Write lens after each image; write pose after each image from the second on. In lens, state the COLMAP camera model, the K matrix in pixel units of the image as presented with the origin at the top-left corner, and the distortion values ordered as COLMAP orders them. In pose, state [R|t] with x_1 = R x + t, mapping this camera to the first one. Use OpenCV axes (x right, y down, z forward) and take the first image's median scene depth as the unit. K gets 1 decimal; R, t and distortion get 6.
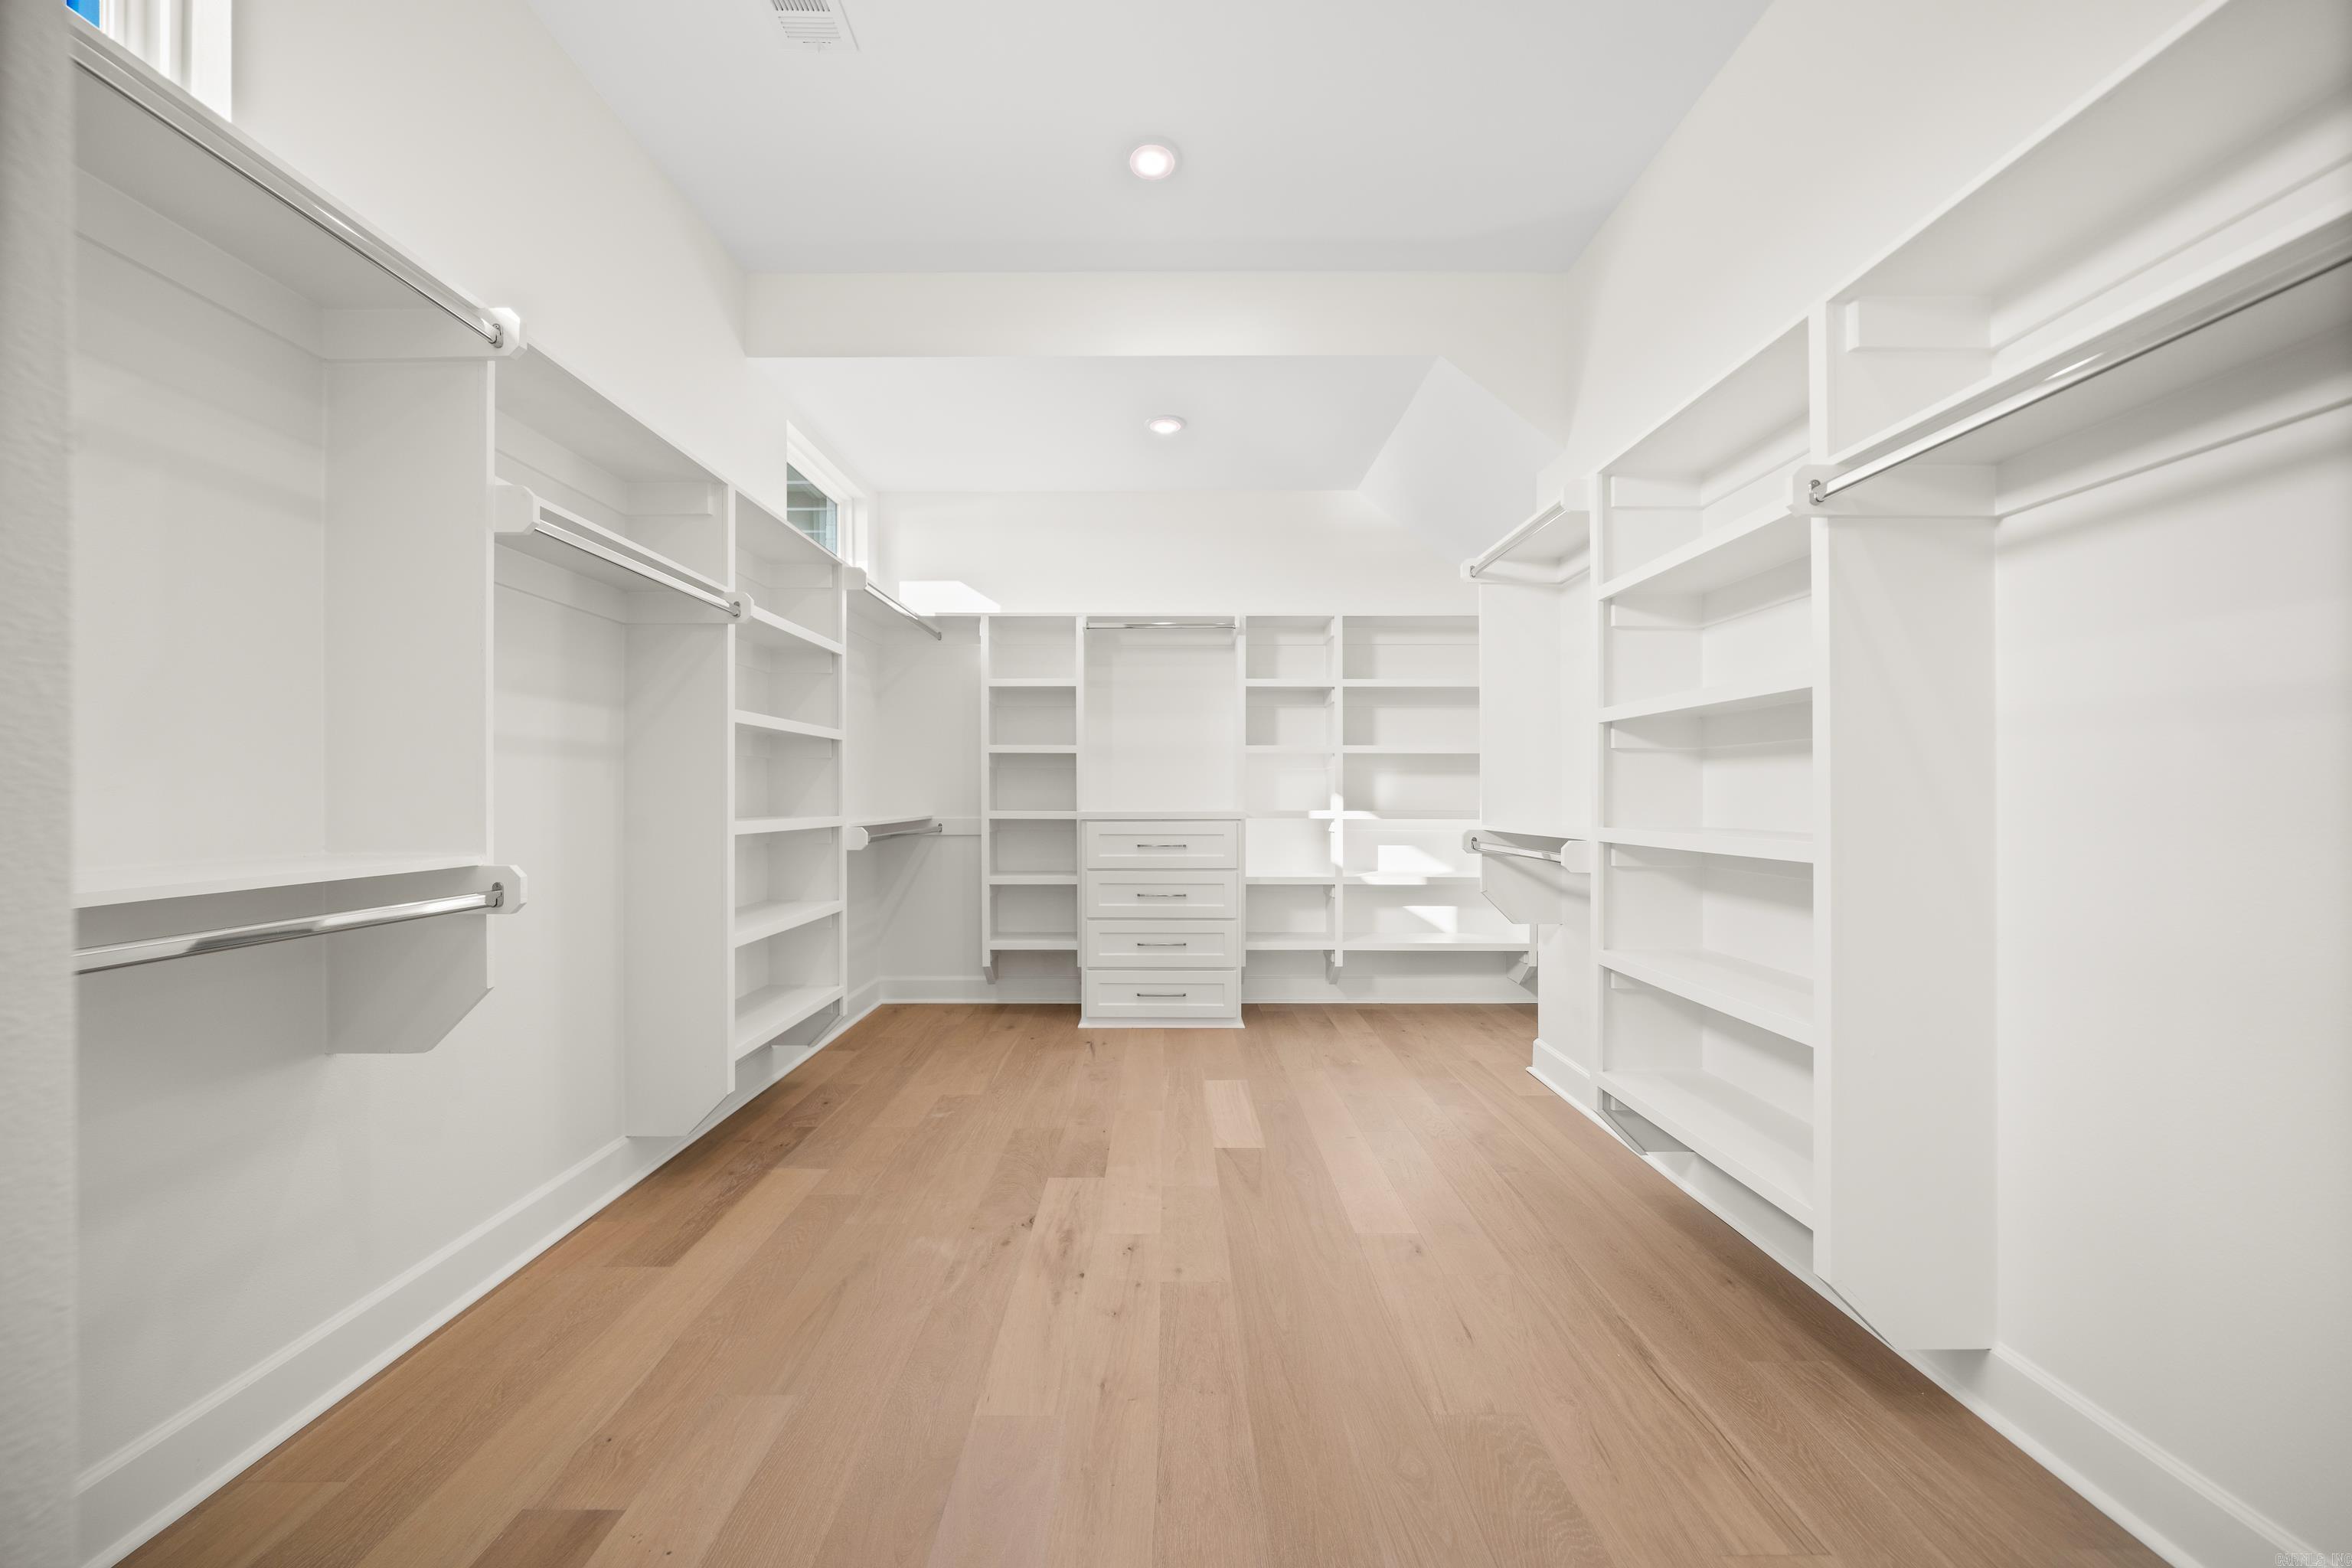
lens RADIAL K [[824.4, 0, 1168.7], [0, 824.4, 788.3], [0, 0, 1]] dist [-0.000274, -0.000071]
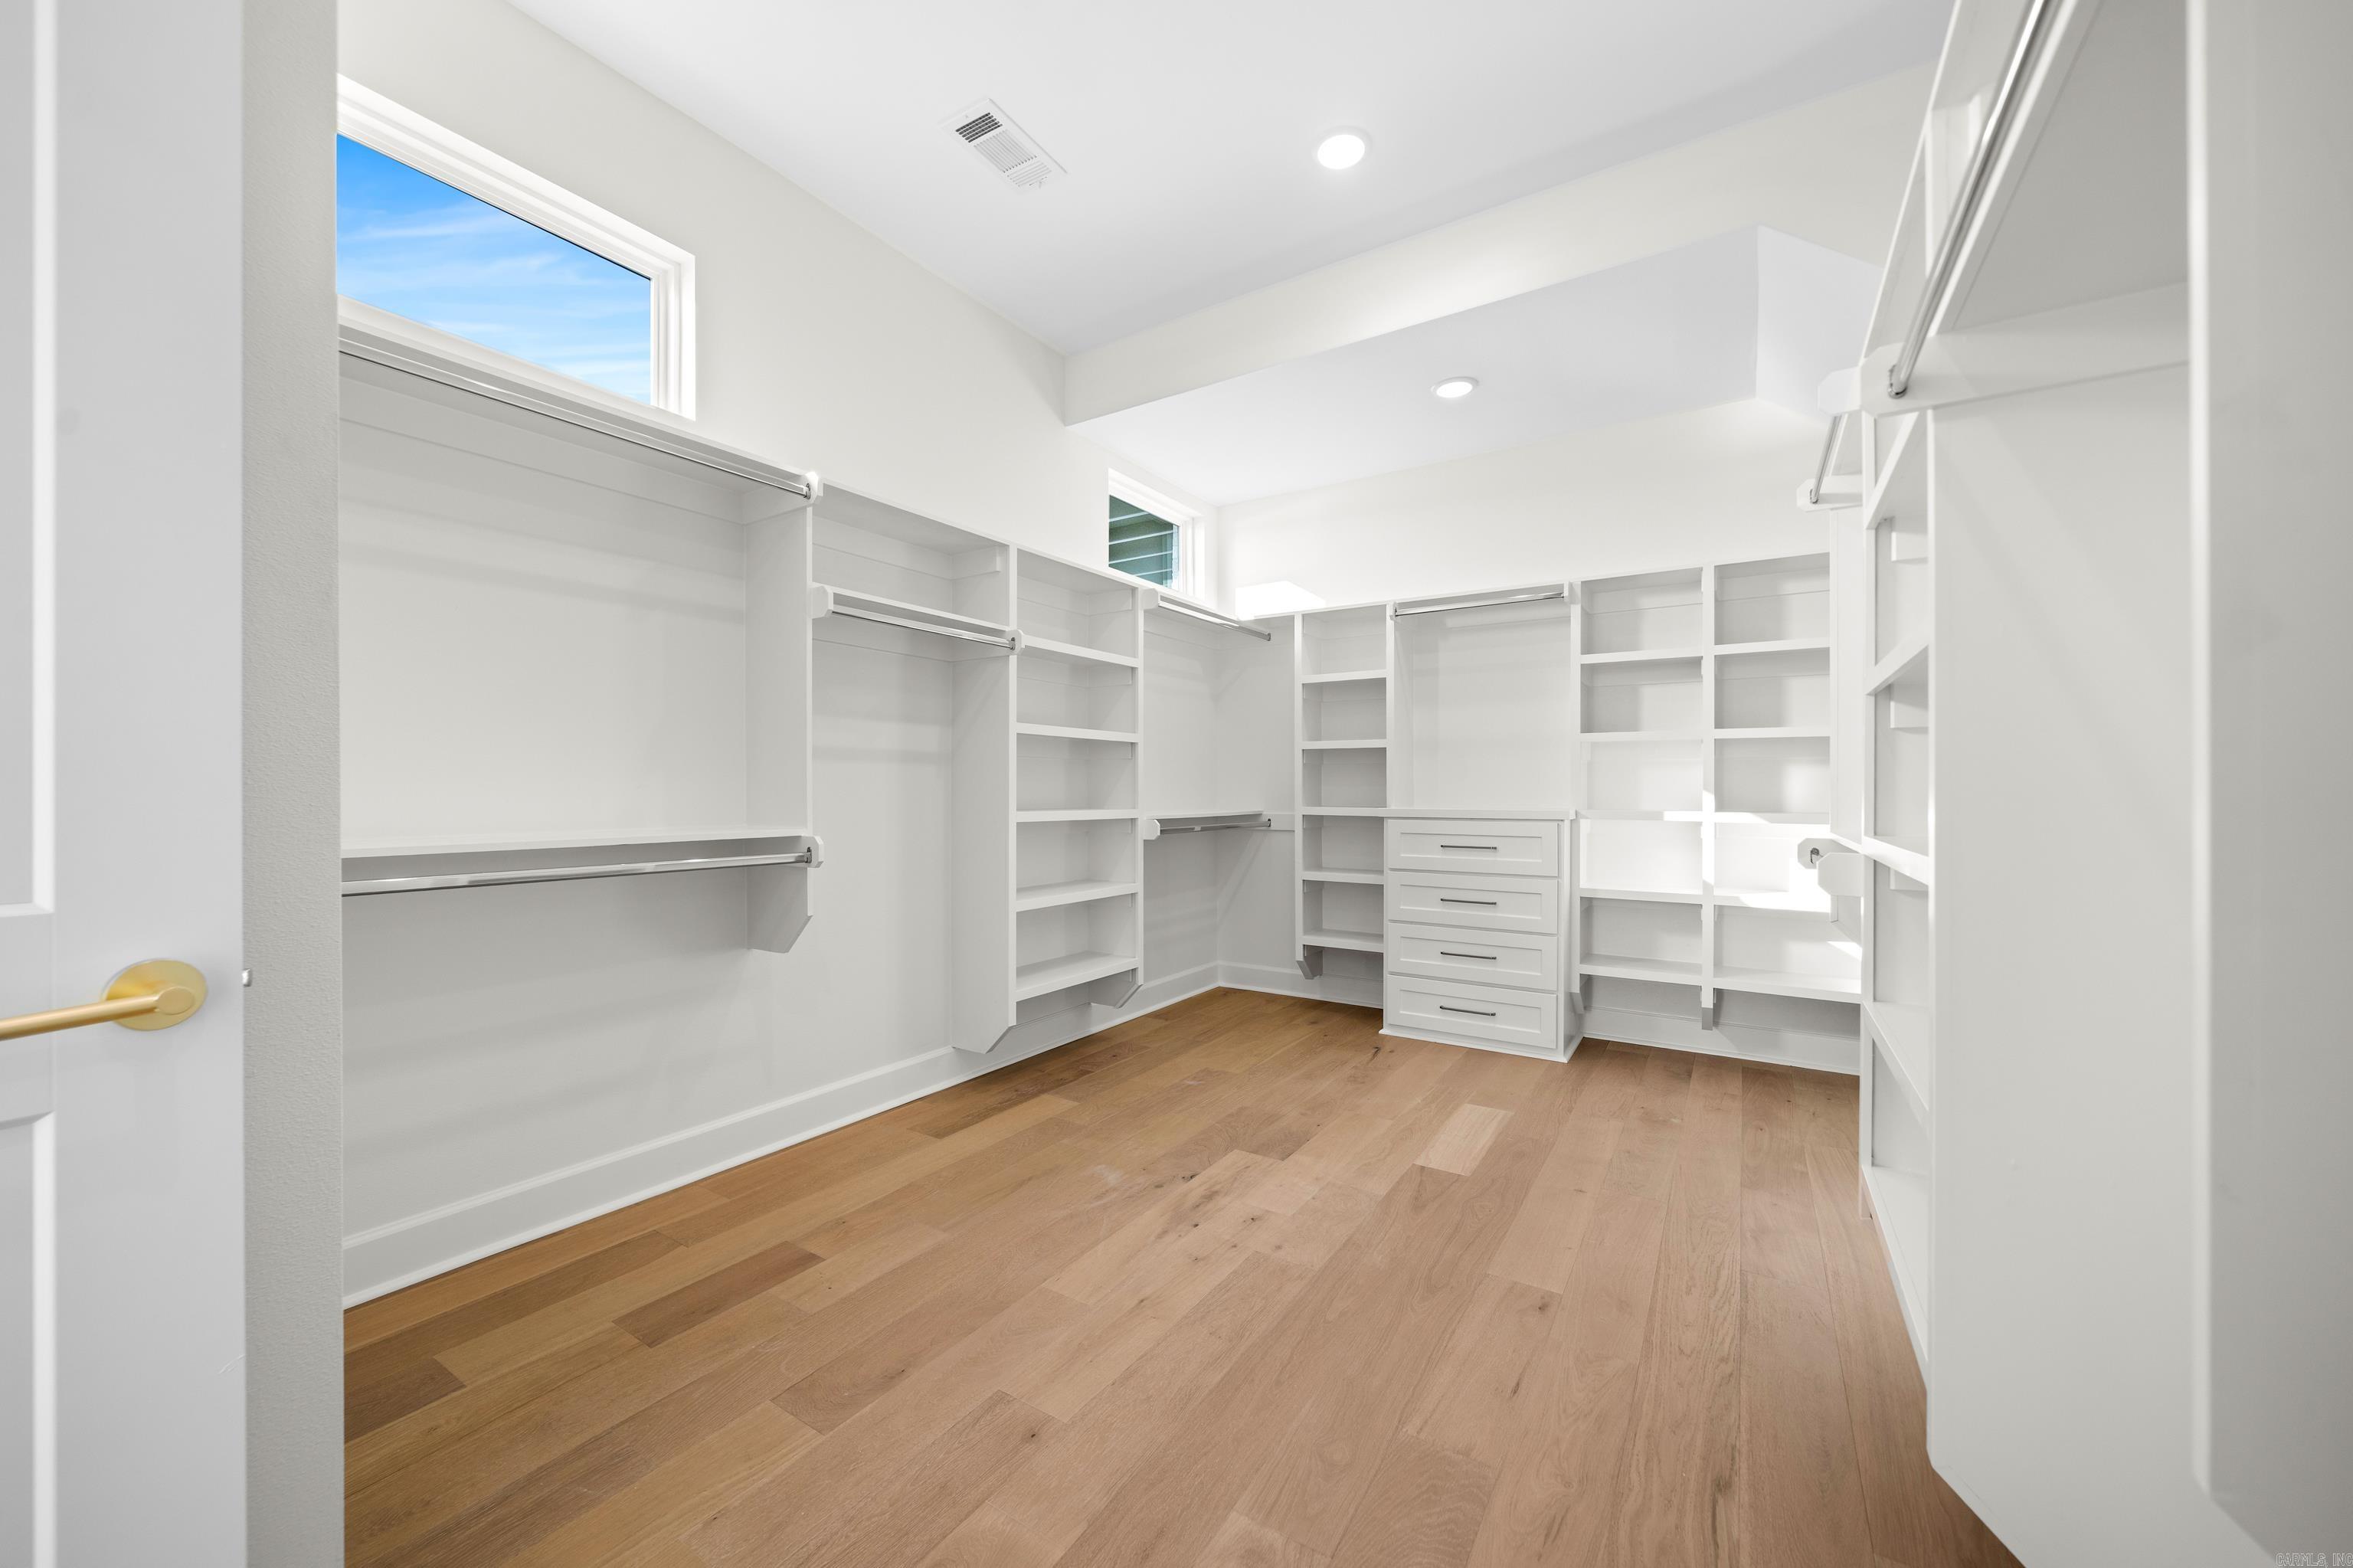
lens RADIAL K [[893.0, 0, 1153.6], [0, 893.0, 786.3], [0, 0, 1]] dist [0.004688, 0.000070]
pose [[0.833560, -0.001324, -0.552428, 0.298752], [0.002598, 0.999995, 0.001523, 0.000038], [0.552423, -0.002705, 0.833560, -0.016697]]
